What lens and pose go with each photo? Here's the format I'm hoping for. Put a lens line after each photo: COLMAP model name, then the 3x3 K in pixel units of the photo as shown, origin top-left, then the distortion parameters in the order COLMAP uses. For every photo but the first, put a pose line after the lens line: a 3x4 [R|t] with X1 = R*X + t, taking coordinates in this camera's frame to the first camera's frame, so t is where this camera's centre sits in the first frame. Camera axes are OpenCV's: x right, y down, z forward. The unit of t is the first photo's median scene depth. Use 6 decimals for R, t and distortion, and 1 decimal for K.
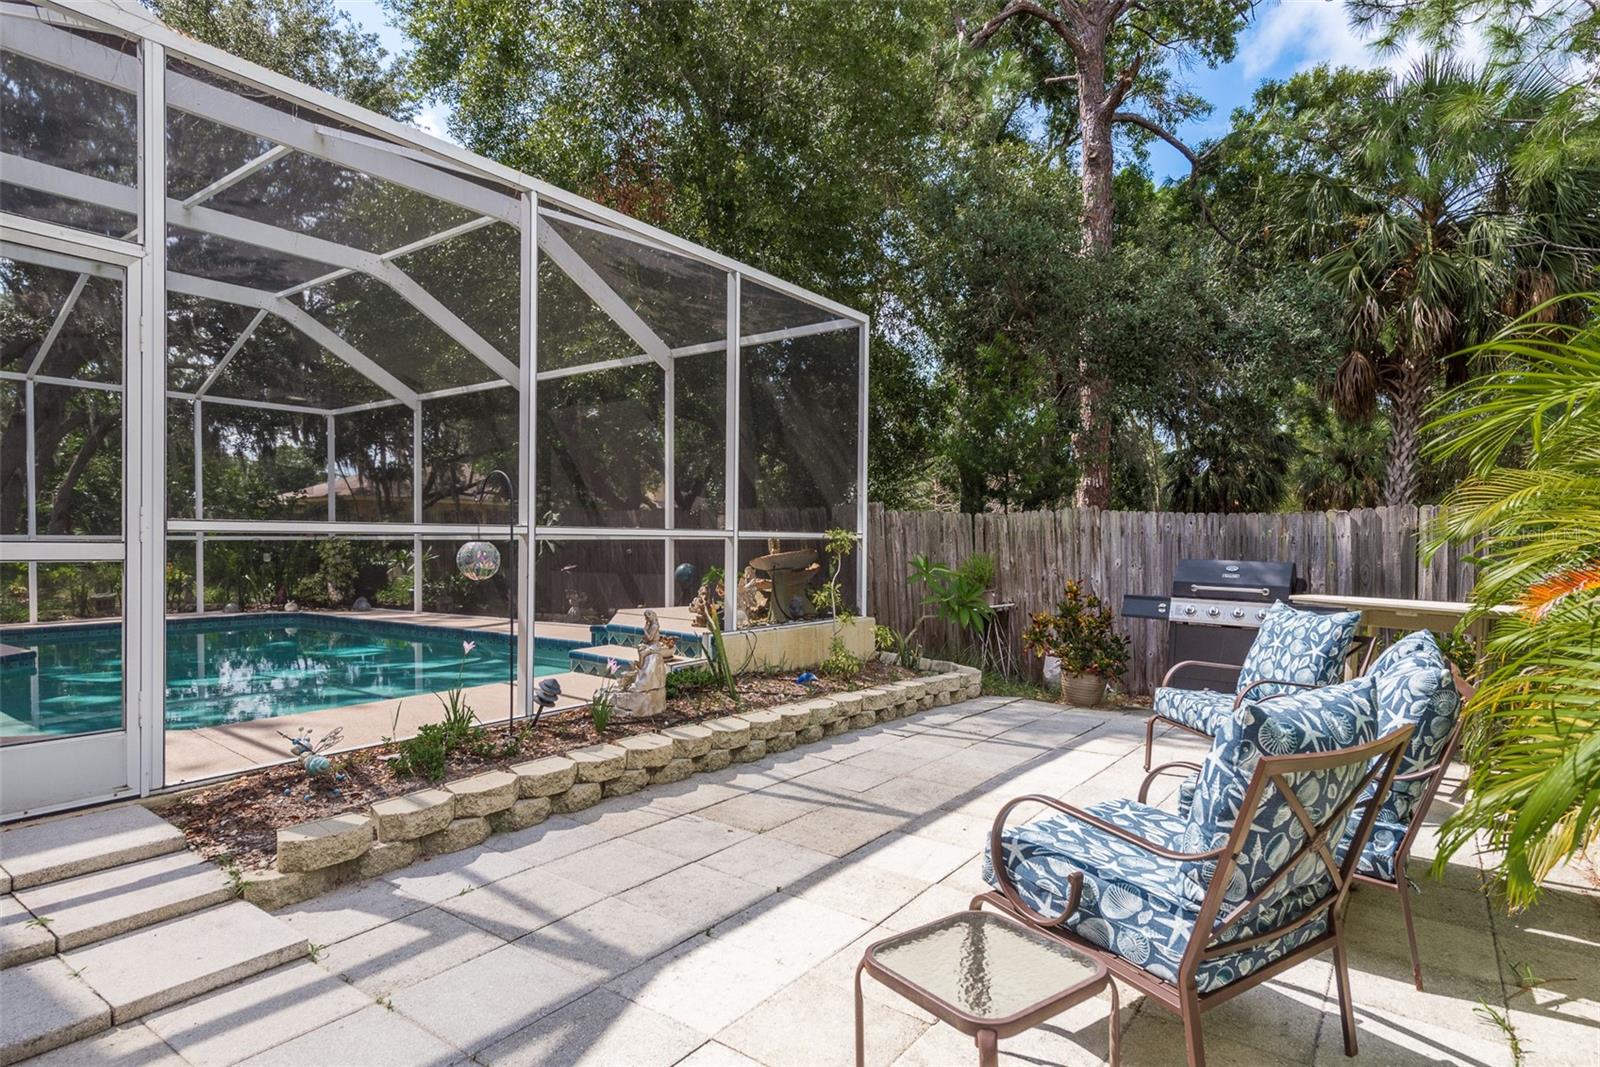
lens RADIAL K [[881.7, 0, 800.0], [0, 881.7, 533.5], [0, 0, 1]] dist [0.021665, -0.013166]
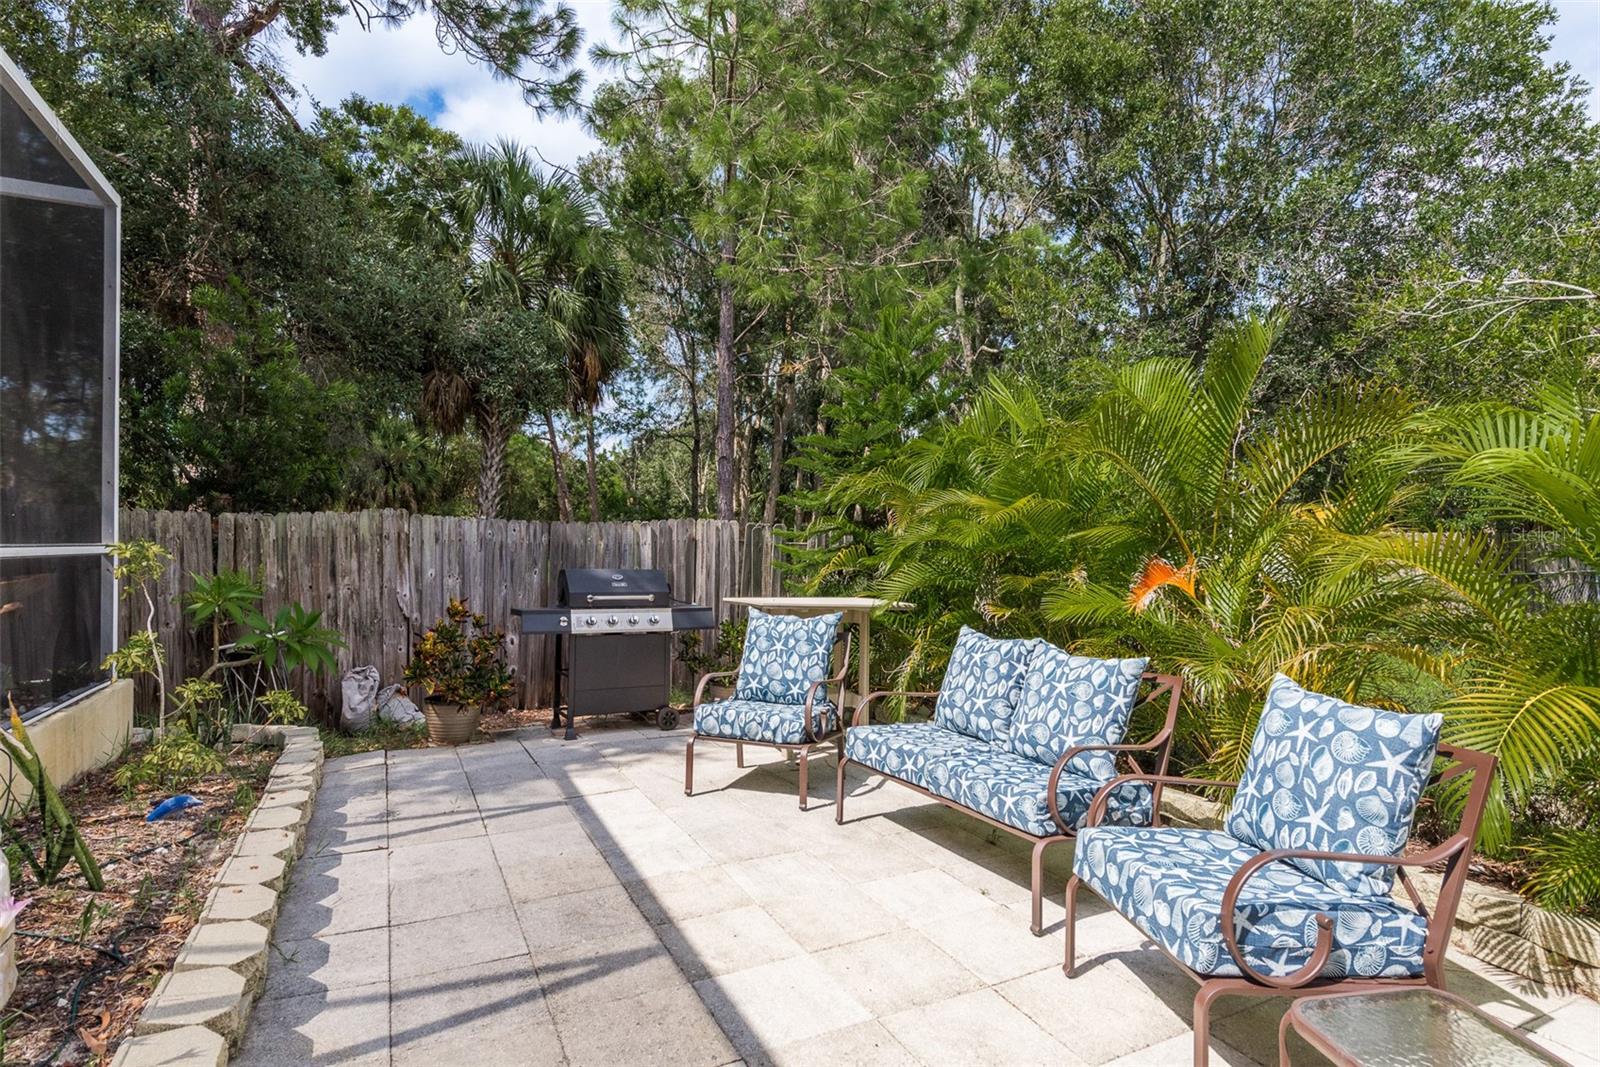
lens RADIAL K [[808.0, 0, 816.0], [0, 808.0, 527.1], [0, 0, 1]] dist [0.004777, 0.000161]
pose [[0.453064, 0.009585, 0.891427, -0.349867], [-0.007482, 0.999948, -0.006949, -0.019686], [-0.891447, -0.003521, 0.453112, 0.502891]]
